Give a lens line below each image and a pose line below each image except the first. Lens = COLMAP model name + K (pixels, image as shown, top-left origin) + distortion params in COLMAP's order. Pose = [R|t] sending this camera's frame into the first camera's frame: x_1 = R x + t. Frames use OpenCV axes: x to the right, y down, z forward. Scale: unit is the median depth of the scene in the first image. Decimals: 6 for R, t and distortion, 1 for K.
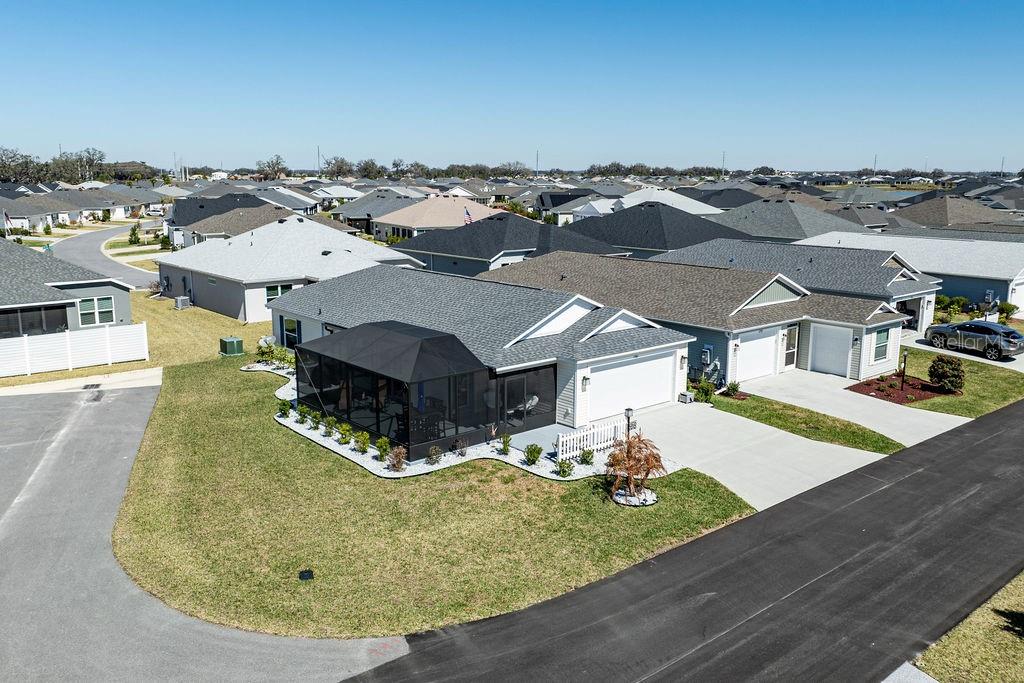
lens RADIAL K [[852.9, 0, 512.0], [0, 852.9, 341.5], [0, 0, 1]] dist [0.000035, -0.048461]
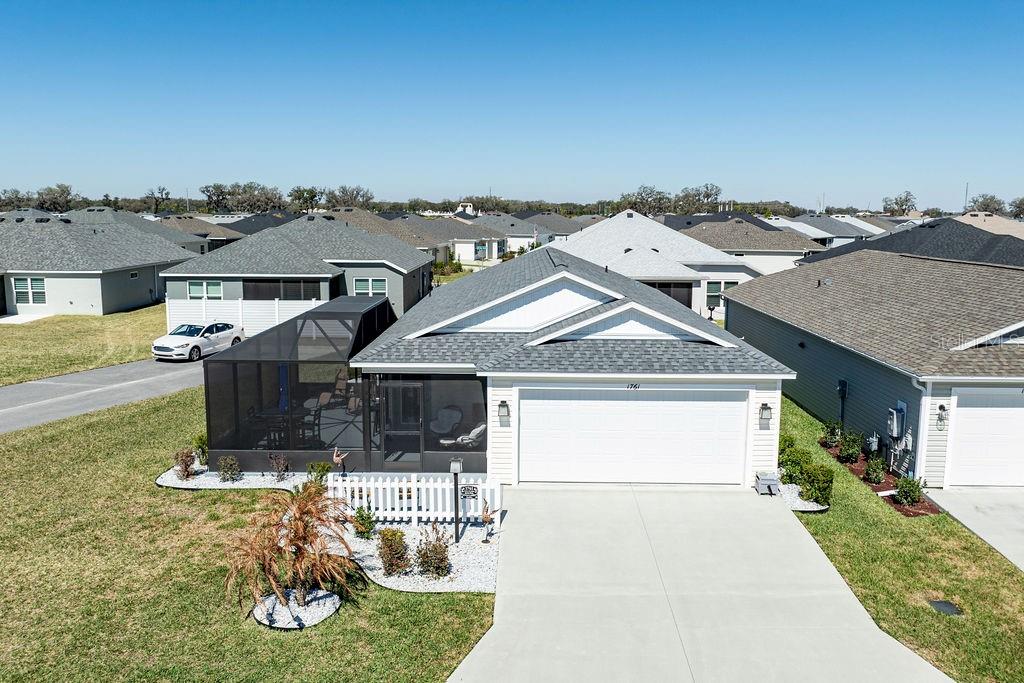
lens RADIAL K [[852.9, 0, 512.0], [0, 852.9, 341.5], [0, 0, 1]] dist [0.000035, -0.048461]
pose [[0.749607, 0.101595, -0.654040, 0.474272], [-0.132881, 0.991131, 0.001661, -0.002018], [0.648407, 0.085664, 0.756458, 0.547758]]
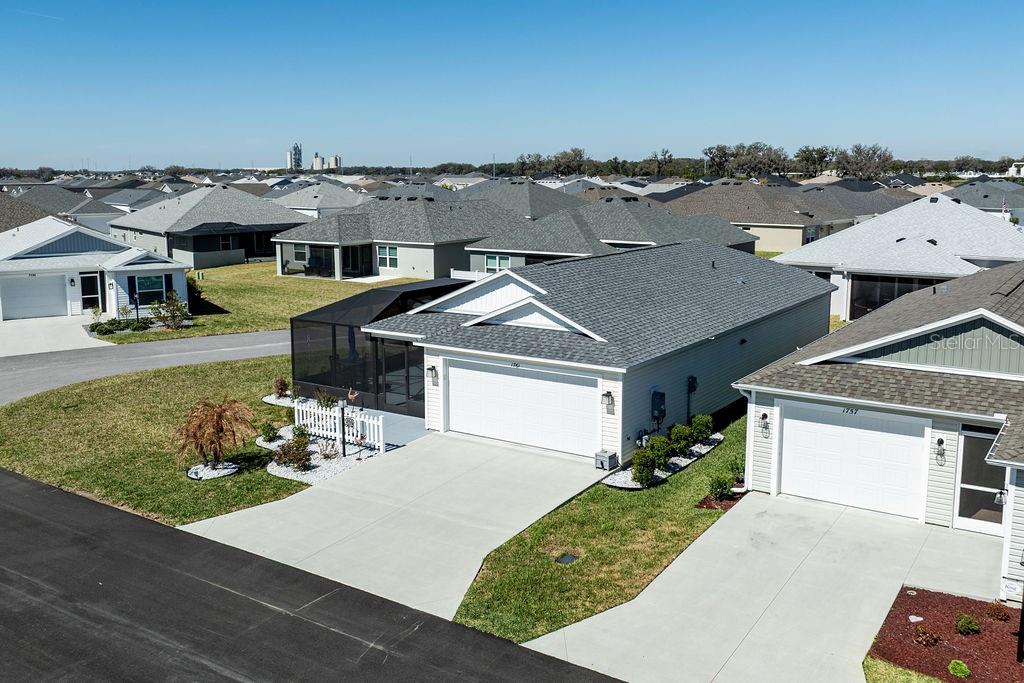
lens RADIAL K [[937.2, 0, 502.6], [0, 937.2, 339.4], [0, 0, 1]] dist [-0.003357, -0.018004]
pose [[0.262465, 0.167925, -0.950217, 0.912941], [-0.184445, 0.975315, 0.121414, -0.098924], [0.947149, 0.143396, 0.286959, 0.808301]]
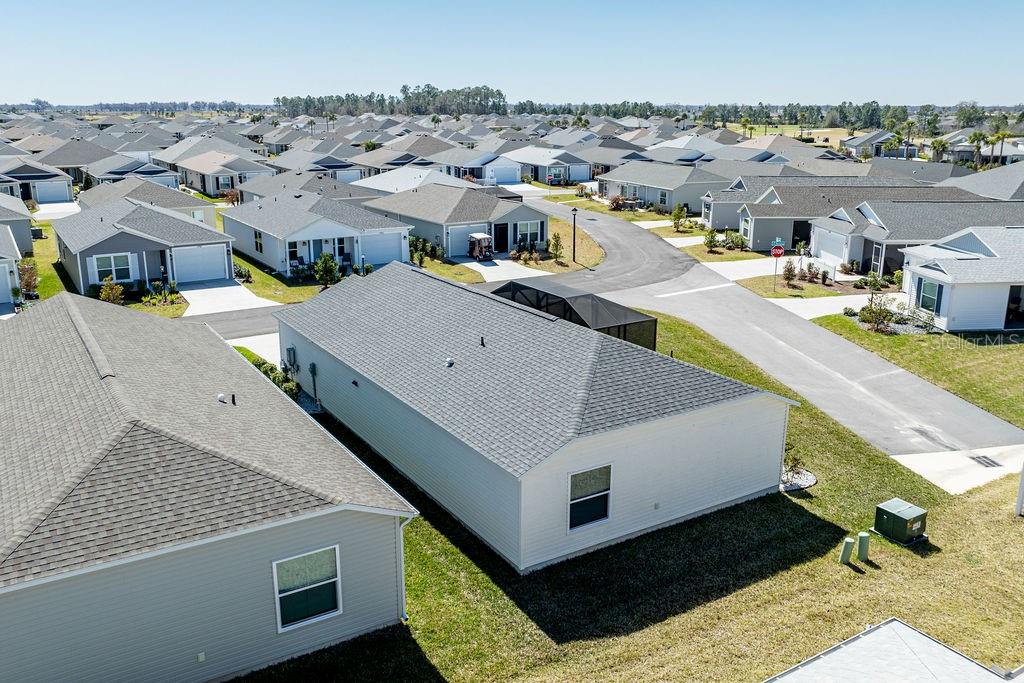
lens RADIAL K [[852.9, 0, 512.0], [0, 852.9, 341.5], [0, 0, 1]] dist [0.000035, -0.048461]
pose [[-0.988404, -0.046338, 0.144605, -0.266163], [0.023838, 0.893142, 0.449142, -0.441510], [-0.149965, 0.447380, -0.881681, 2.043201]]
